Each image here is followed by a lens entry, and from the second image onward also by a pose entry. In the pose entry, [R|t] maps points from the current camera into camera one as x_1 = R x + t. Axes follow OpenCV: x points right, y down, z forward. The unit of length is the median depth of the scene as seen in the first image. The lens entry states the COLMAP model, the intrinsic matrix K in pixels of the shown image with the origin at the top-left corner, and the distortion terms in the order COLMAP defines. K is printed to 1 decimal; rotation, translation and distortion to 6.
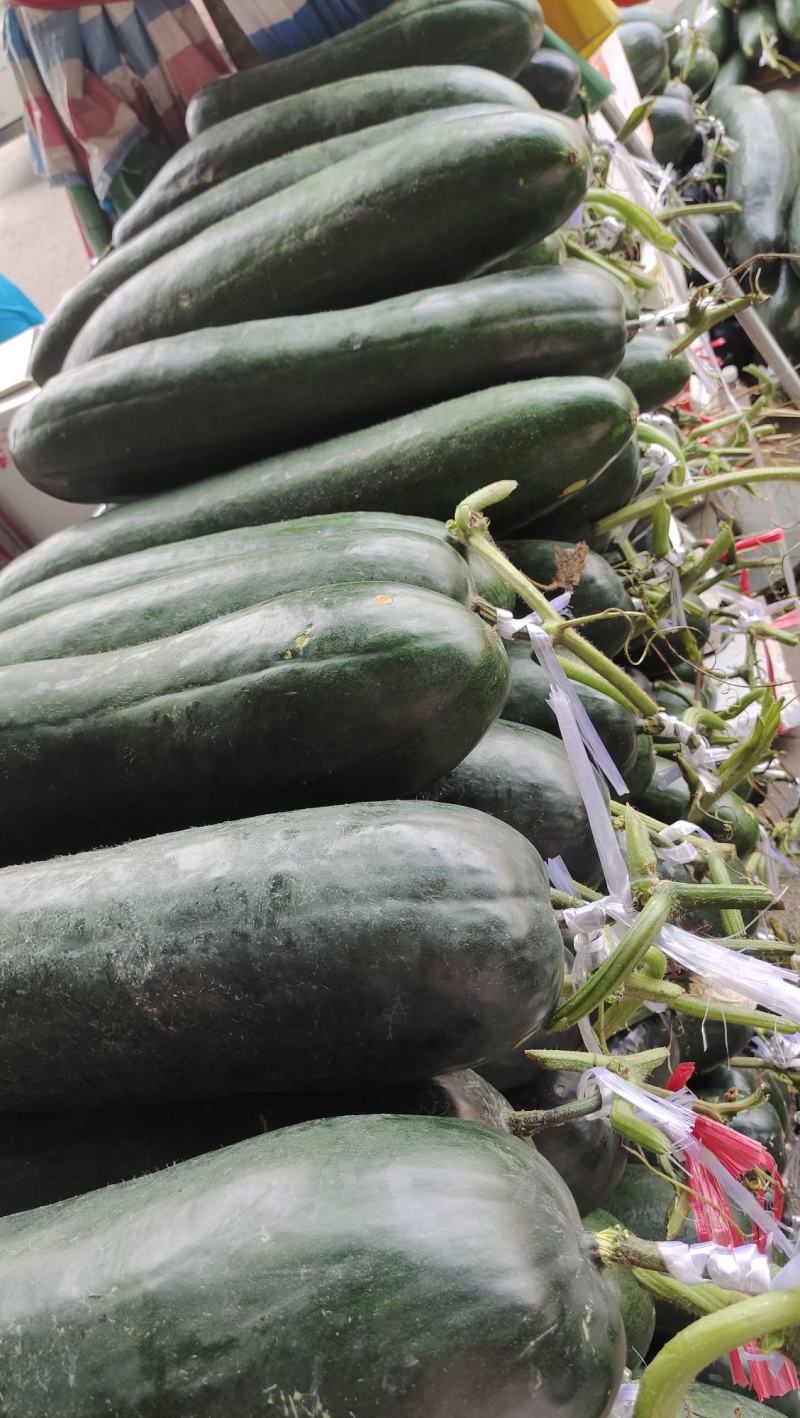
lens RADIAL K [[1255.3, 0, 410.6], [0, 1255.3, 704.9], [0, 0, 1]] dist [0.014217, -0.071981]
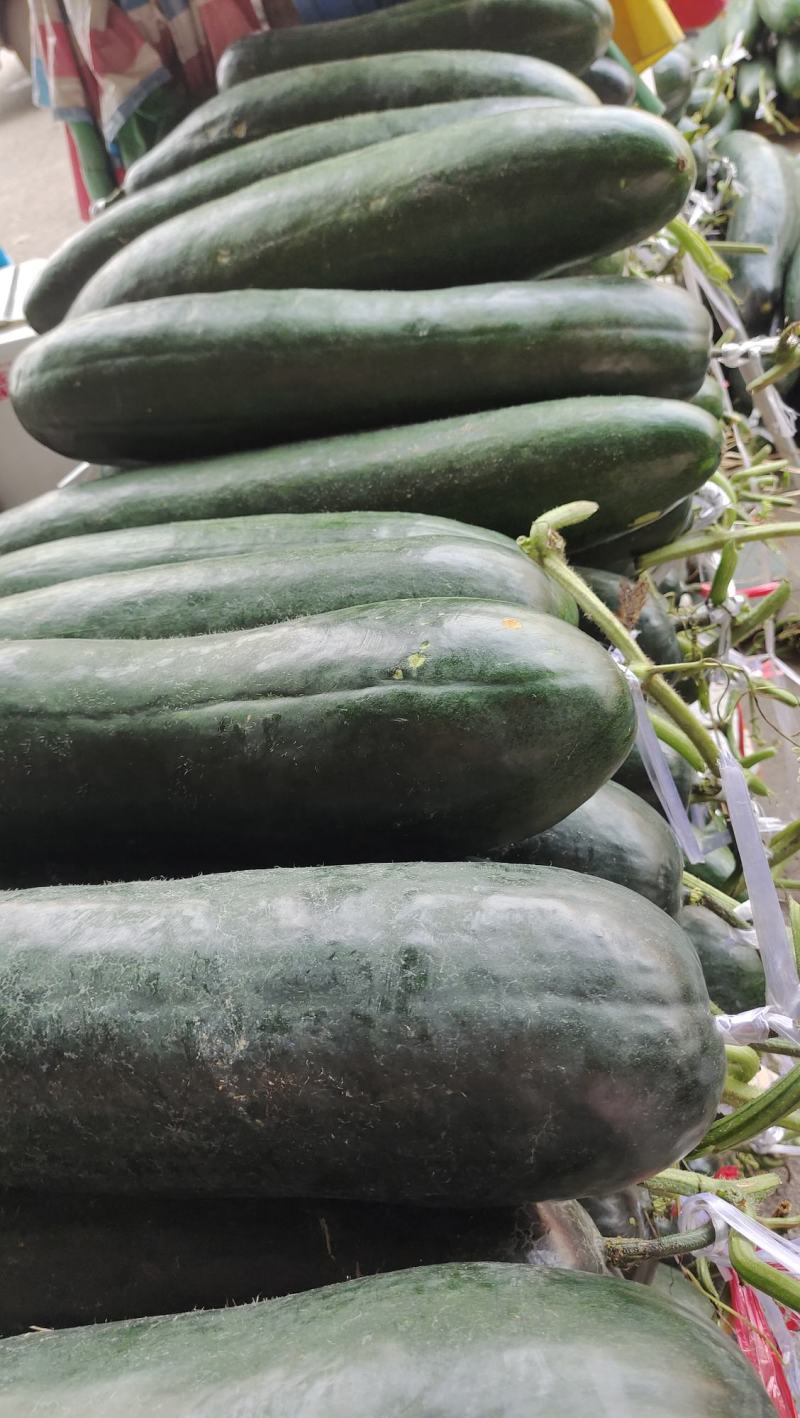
lens RADIAL K [[1255.3, 0, 410.6], [0, 1255.3, 704.9], [0, 0, 1]] dist [0.014217, -0.071981]
pose [[0.989177, 0.120281, 0.084029, -0.104288], [-0.120003, 0.992738, -0.008372, -0.008530], [-0.084426, -0.001802, 0.996428, 0.096855]]
